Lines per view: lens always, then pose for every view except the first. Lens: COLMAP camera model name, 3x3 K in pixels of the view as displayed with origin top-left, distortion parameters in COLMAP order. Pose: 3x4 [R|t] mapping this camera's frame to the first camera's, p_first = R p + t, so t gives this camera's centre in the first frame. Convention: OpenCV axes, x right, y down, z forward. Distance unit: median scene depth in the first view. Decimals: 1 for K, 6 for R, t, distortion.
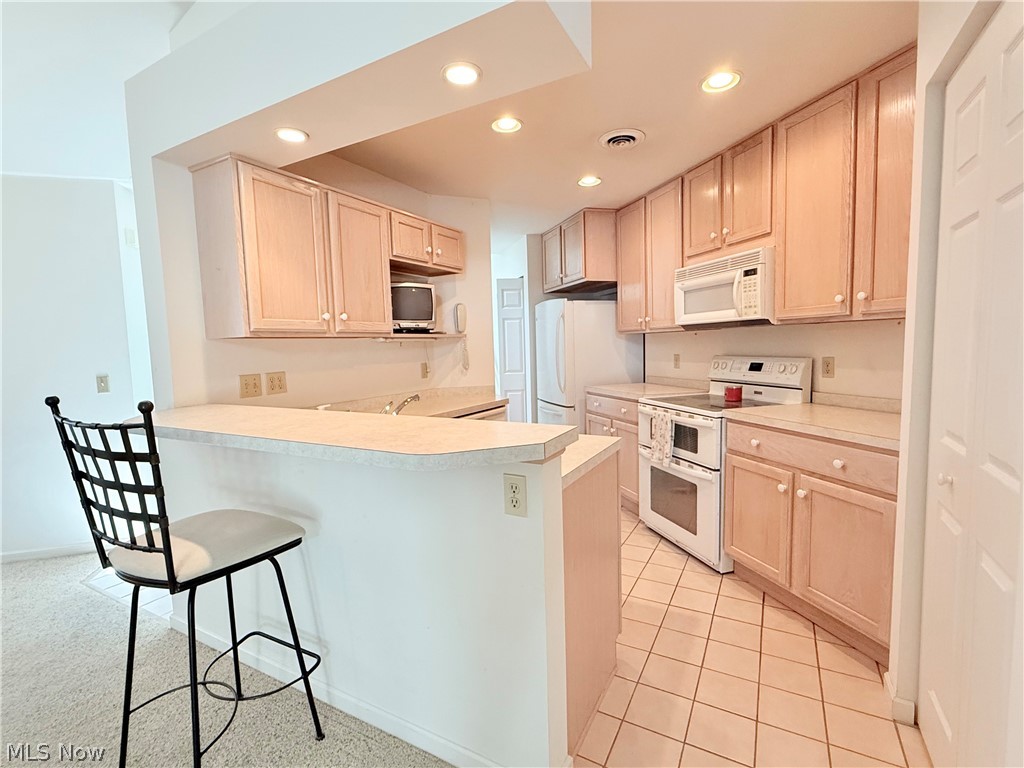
lens RADIAL K [[474.0, 0, 512.0], [0, 474.0, 384.0], [0, 0, 1]] dist [0.000097, 0.000045]
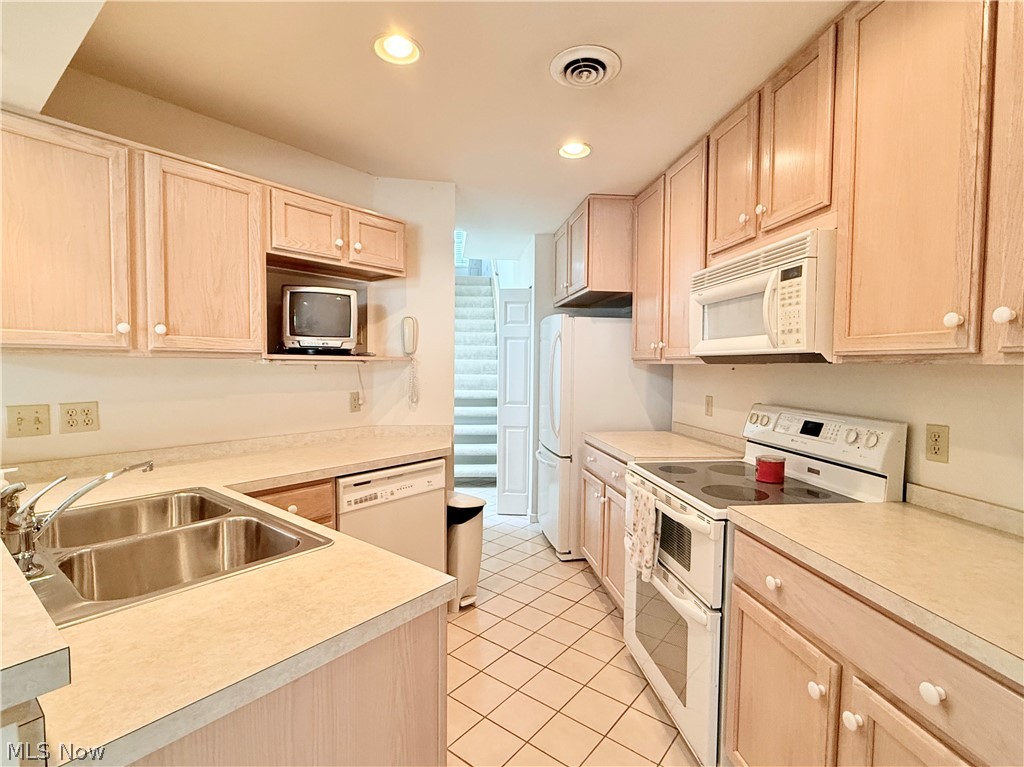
lens RADIAL K [[493.1, 0, 512.0], [0, 493.1, 383.5], [0, 0, 1]] dist [0.002619, -0.000124]
pose [[0.985195, 0.045391, -0.165317, 0.252719], [-0.052082, 0.997981, -0.036365, -0.054848], [0.163332, 0.044436, 0.985570, 0.324408]]
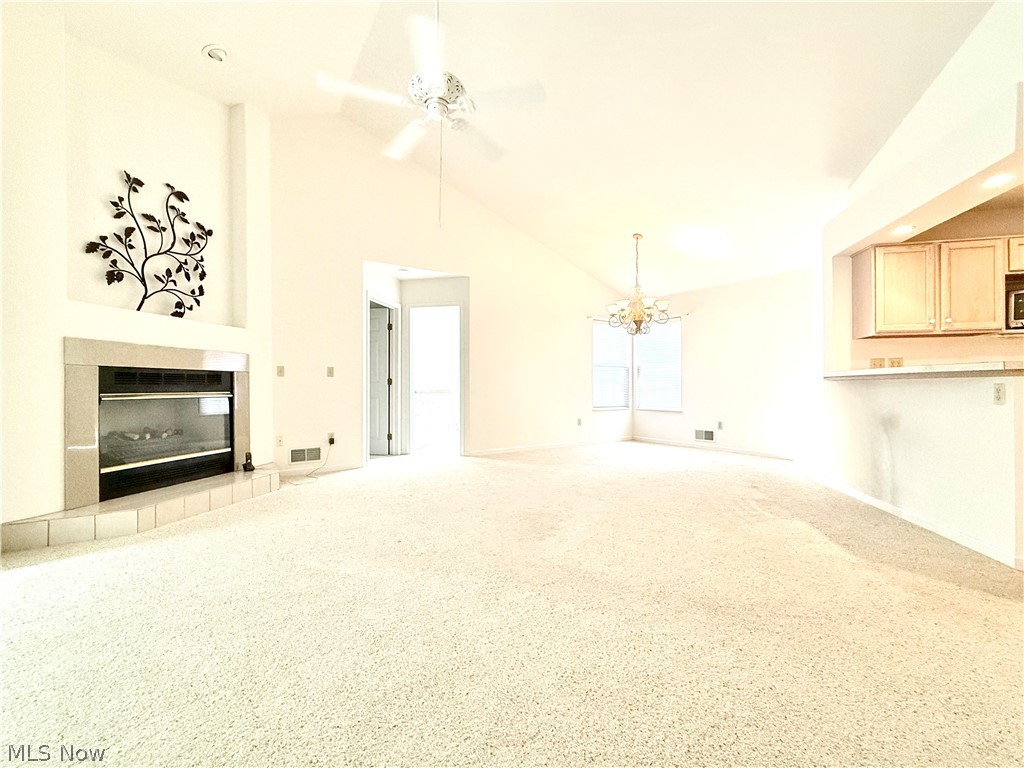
lens RADIAL K [[430.1, 0, 512.0], [0, 430.1, 384.0], [0, 0, 1]] dist [0.000944, 0.000482]
pose [[0.286362, 0.022074, -0.957867, 0.526783], [-0.082983, 0.996549, -0.001843, 0.167087], [0.954521, 0.080015, 0.287205, -0.672262]]
